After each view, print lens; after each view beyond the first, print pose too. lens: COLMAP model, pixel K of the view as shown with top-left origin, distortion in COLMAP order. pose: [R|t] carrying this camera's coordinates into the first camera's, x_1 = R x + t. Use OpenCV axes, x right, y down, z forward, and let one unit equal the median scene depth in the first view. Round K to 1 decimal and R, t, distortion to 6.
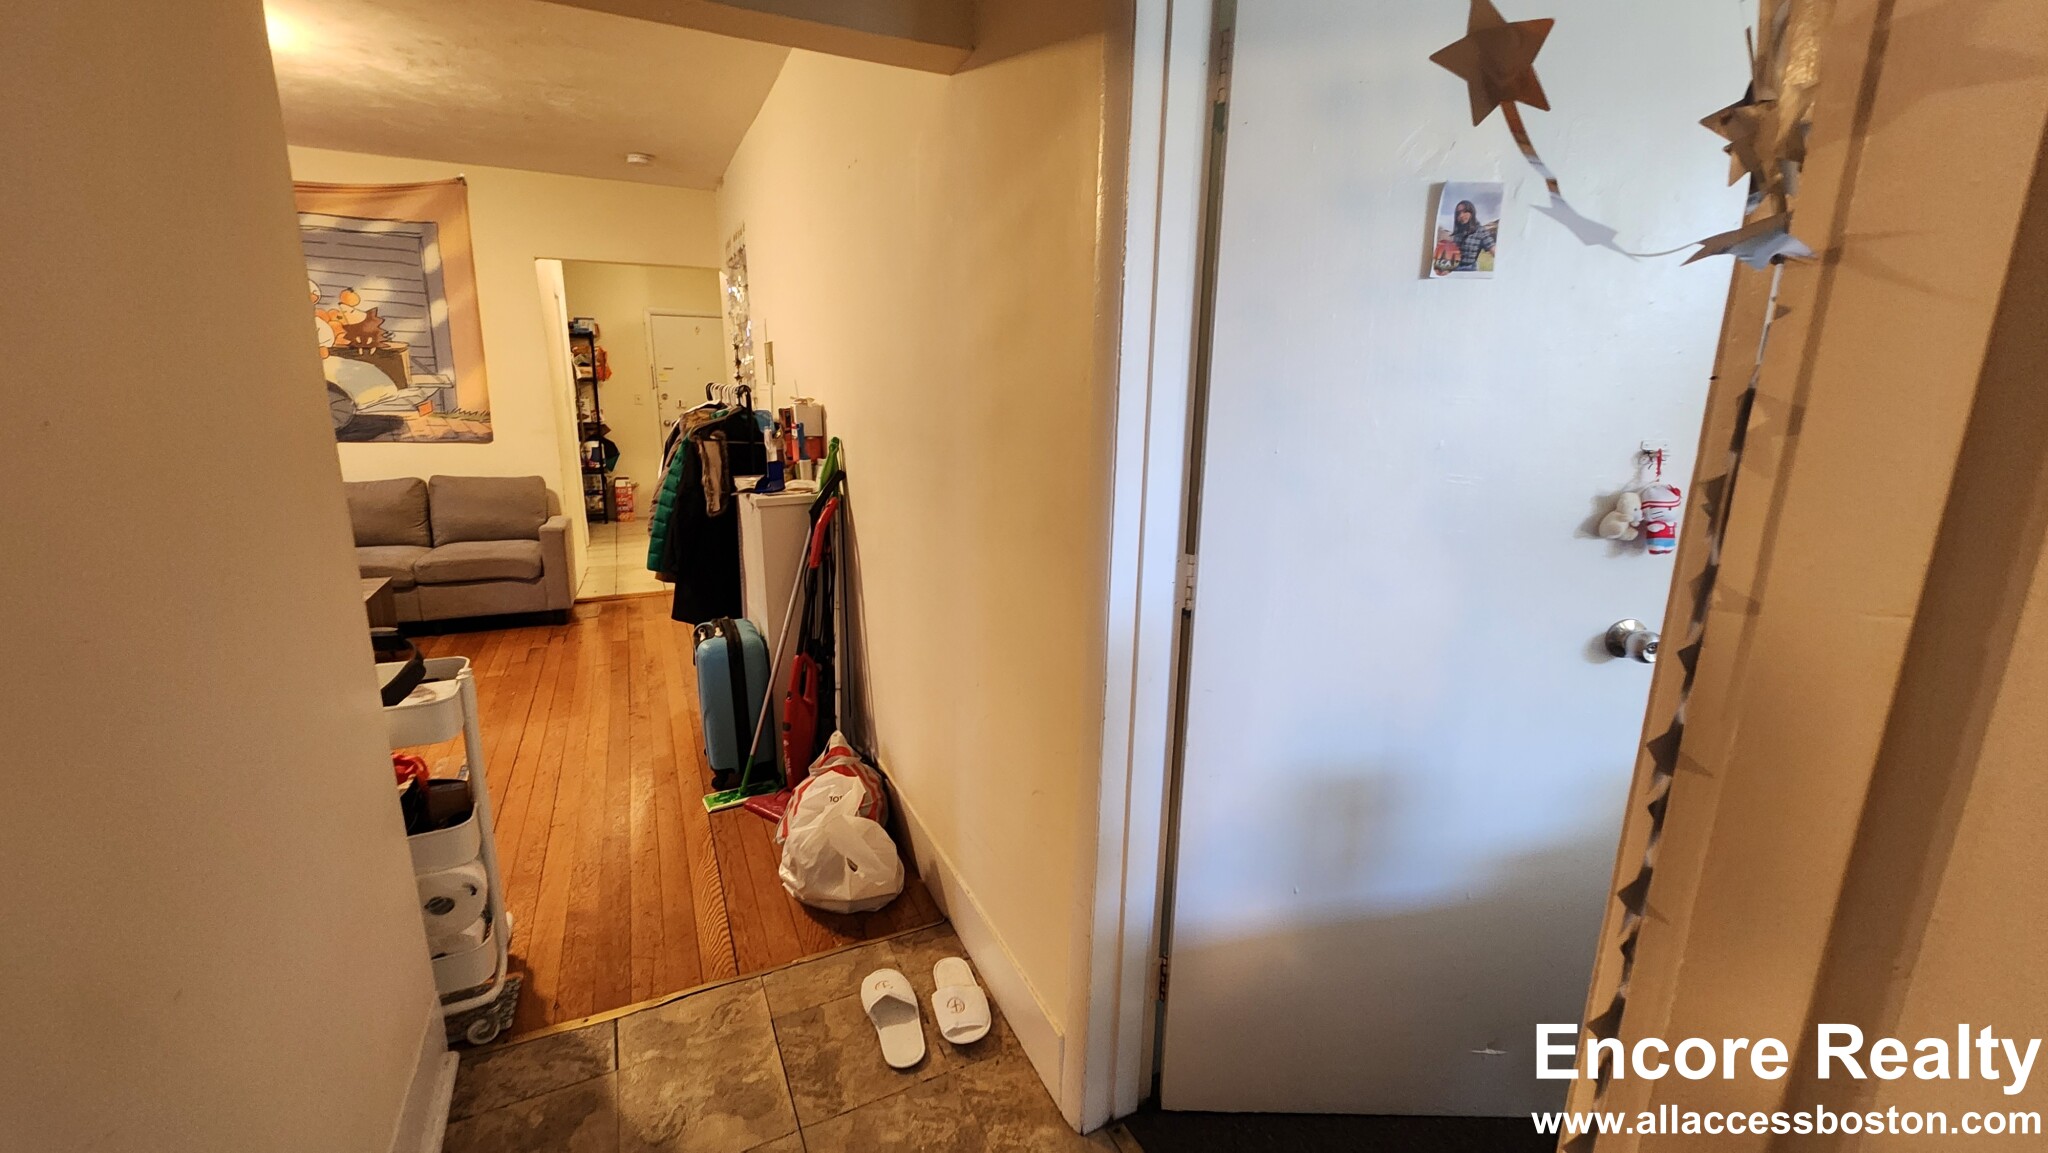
lens RADIAL K [[839.0, 0, 1044.1], [0, 839.0, 579.1], [0, 0, 1]] dist [0.000109, -0.000430]
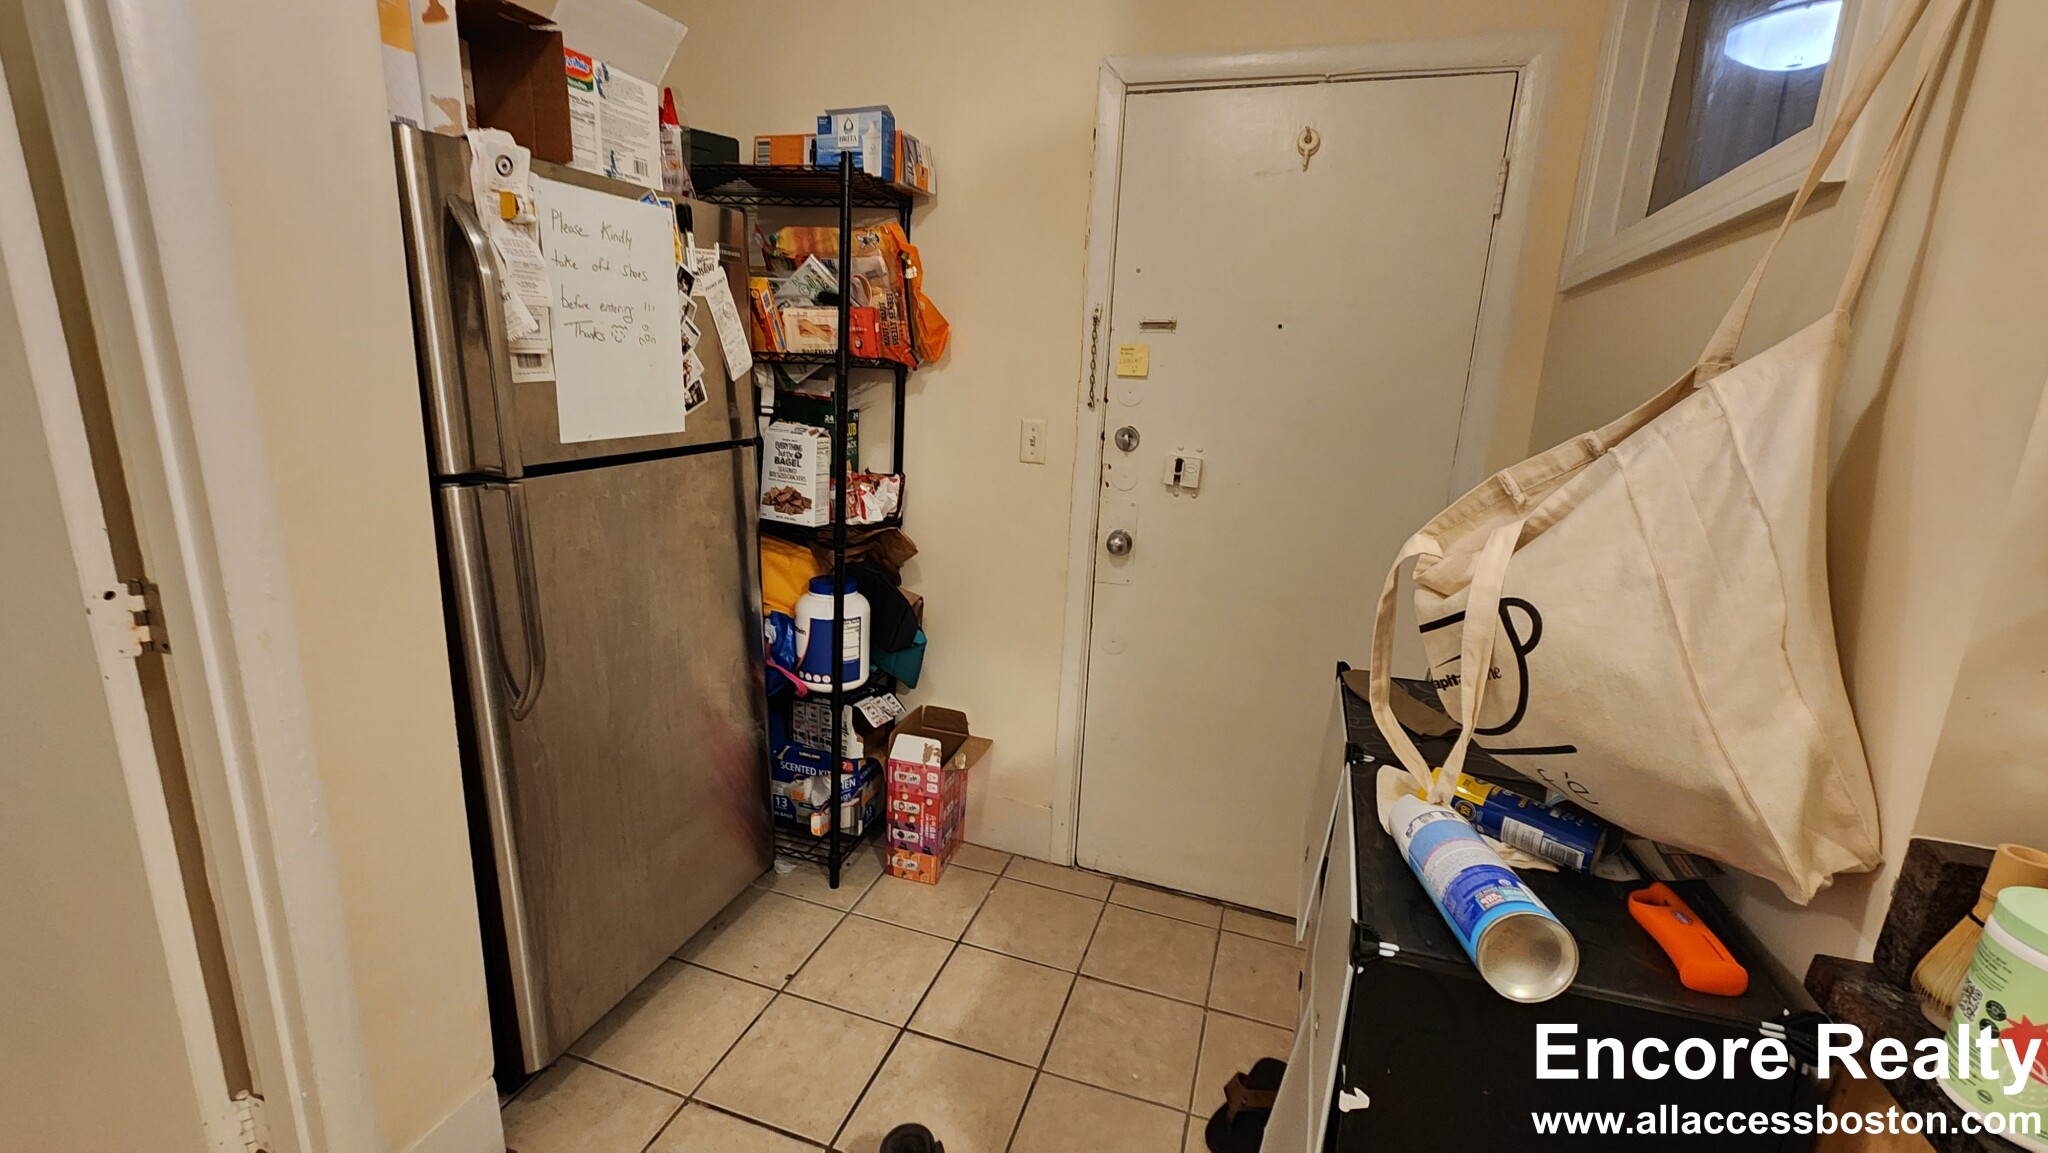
lens RADIAL K [[842.3, 0, 1034.7], [0, 842.3, 576.4], [0, 0, 1]] dist [0.000333, 0.000482]
pose [[0.714643, 0.185904, -0.674334, -0.529946], [-0.195124, 0.978751, 0.063039, -0.336671], [0.671724, 0.086528, 0.735731, 1.435391]]
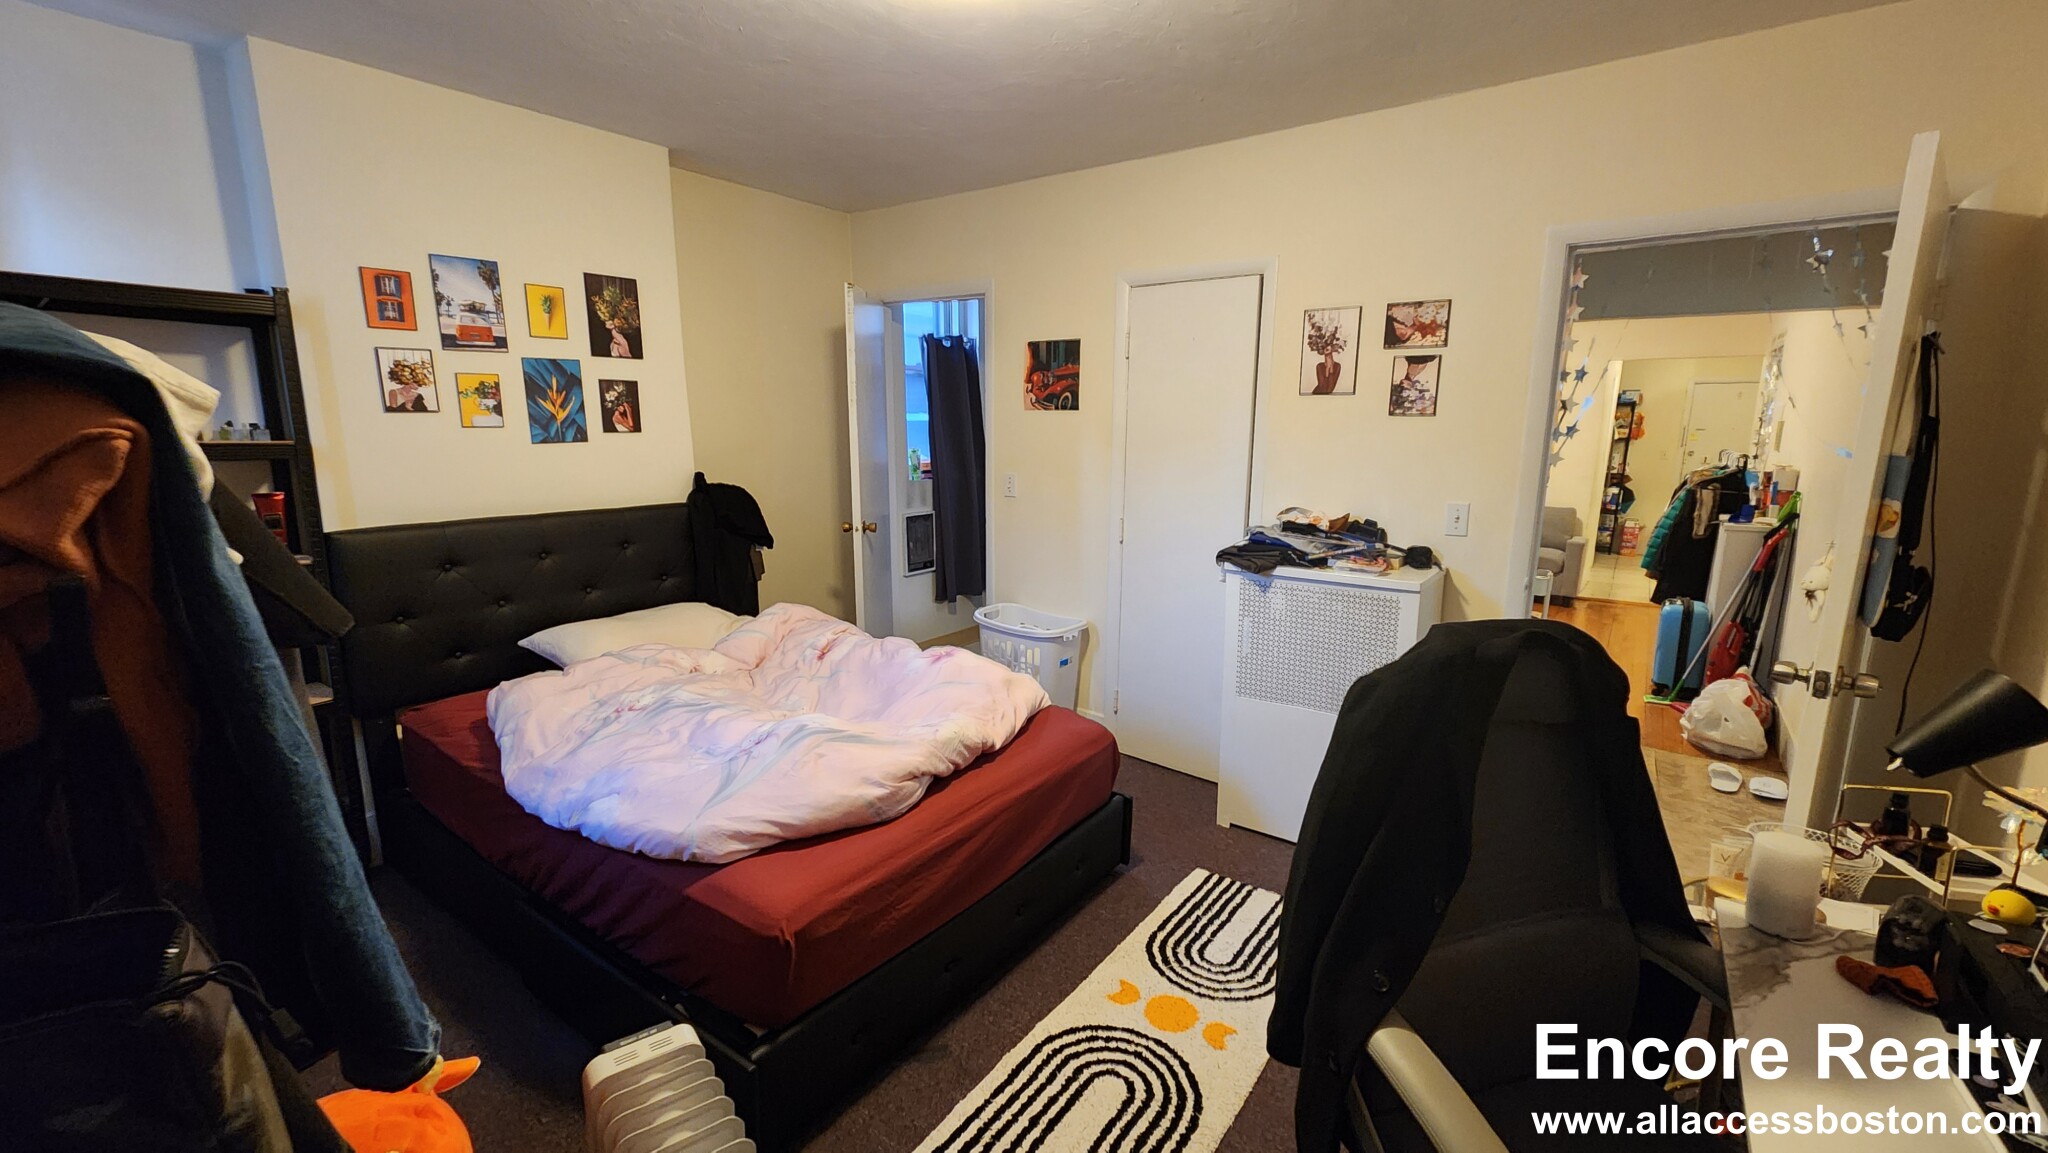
lens RADIAL K [[842.3, 0, 1034.7], [0, 842.3, 576.4], [0, 0, 1]] dist [0.000333, 0.000482]
pose [[0.470549, 0.153962, -0.868838, 0.269267], [-0.203939, 0.976975, 0.062675, 0.100602], [0.858483, 0.147698, 0.491114, -0.548503]]
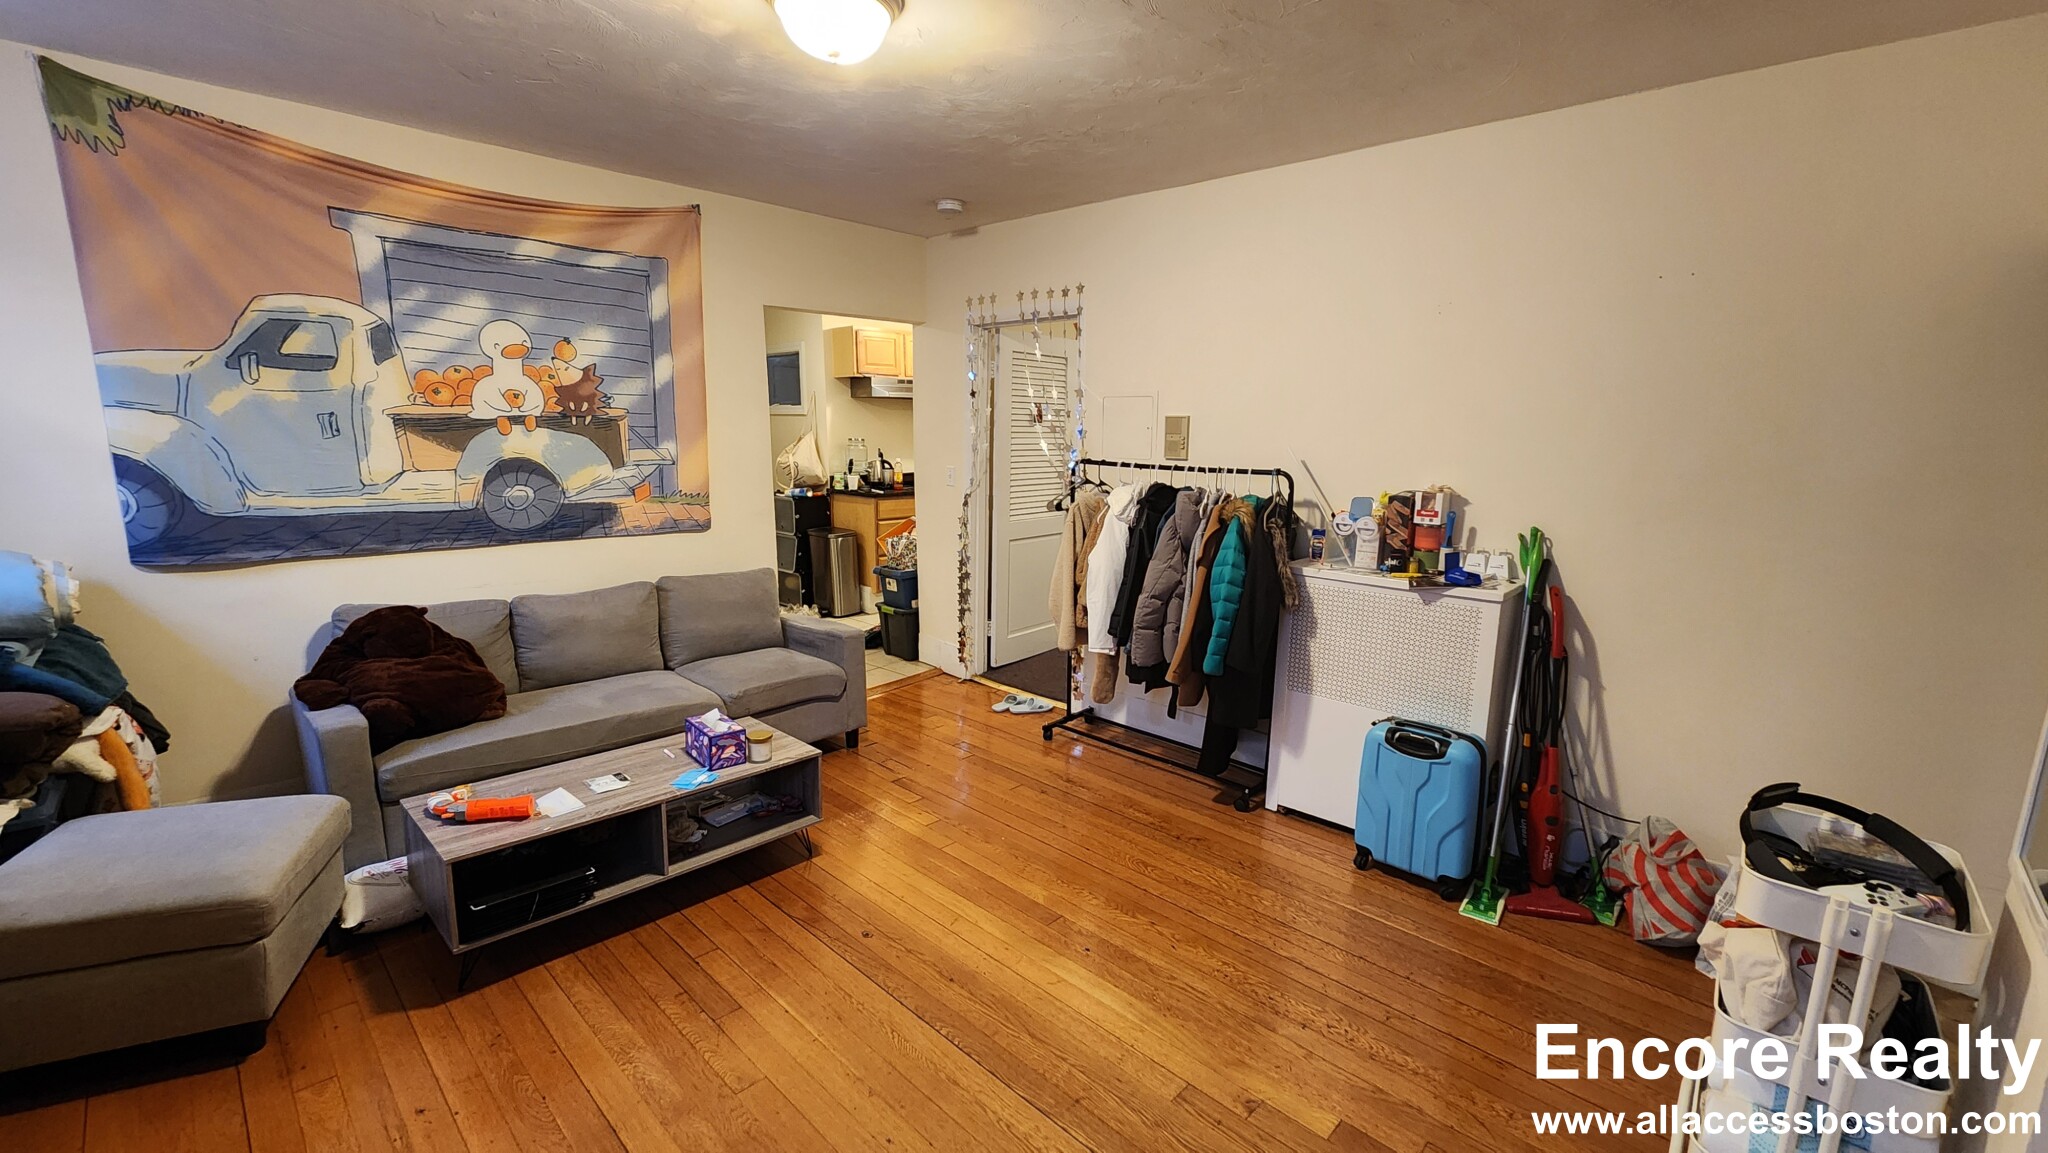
lens RADIAL K [[842.3, 0, 1034.7], [0, 842.3, 576.4], [0, 0, 1]] dist [0.000333, 0.000482]
pose [[0.938379, -0.064339, 0.339567, -0.685261], [0.078360, 0.996539, -0.027727, -0.077542], [-0.336608, 0.052627, 0.940173, 0.153550]]
